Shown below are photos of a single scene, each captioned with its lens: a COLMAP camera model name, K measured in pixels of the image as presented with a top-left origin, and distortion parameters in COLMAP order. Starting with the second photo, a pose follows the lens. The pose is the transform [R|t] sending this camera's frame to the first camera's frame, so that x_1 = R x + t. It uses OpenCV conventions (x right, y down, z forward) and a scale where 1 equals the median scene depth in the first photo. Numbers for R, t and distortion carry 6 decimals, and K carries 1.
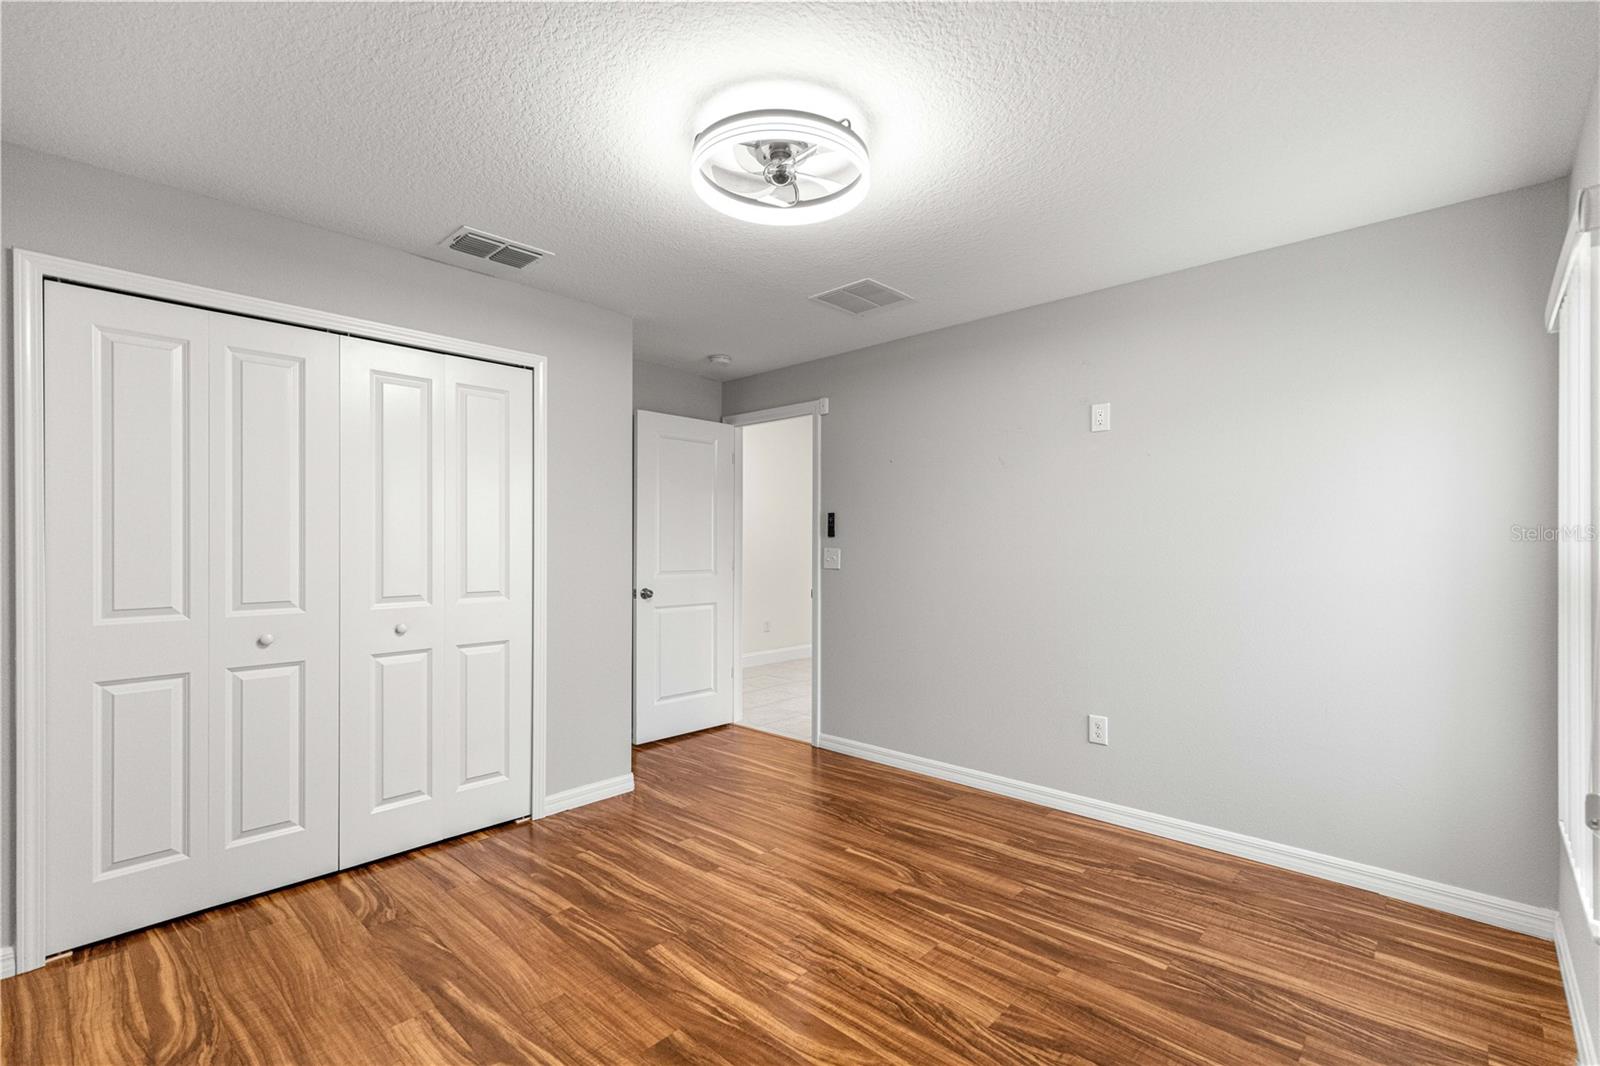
lens RADIAL K [[726.3, 0, 802.5], [0, 726.3, 542.1], [0, 0, 1]] dist [0.001767, 0.000173]
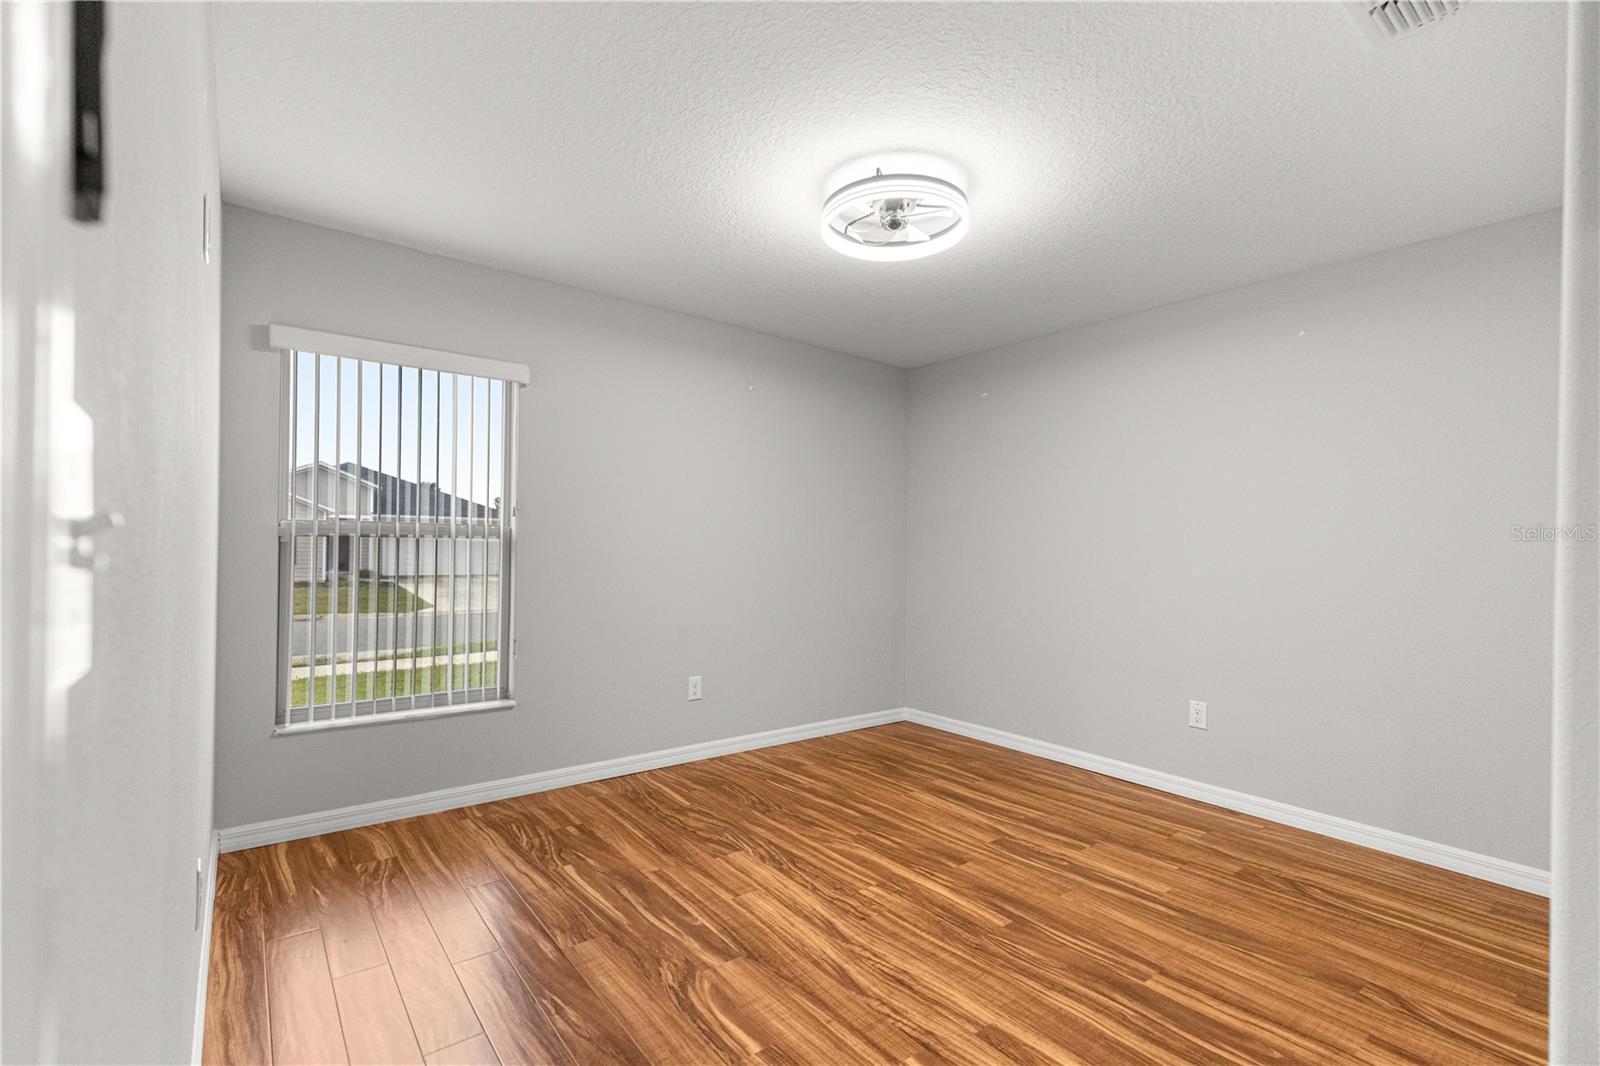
lens RADIAL K [[726.3, 0, 798.1], [0, 726.3, 542.2], [0, 0, 1]] dist [0.001767, 0.000173]
pose [[-0.986955, -0.016785, 0.160119, -0.069476], [-0.018442, 0.999791, -0.008869, 0.038876], [-0.159936, -0.011706, -0.987058, 2.016443]]
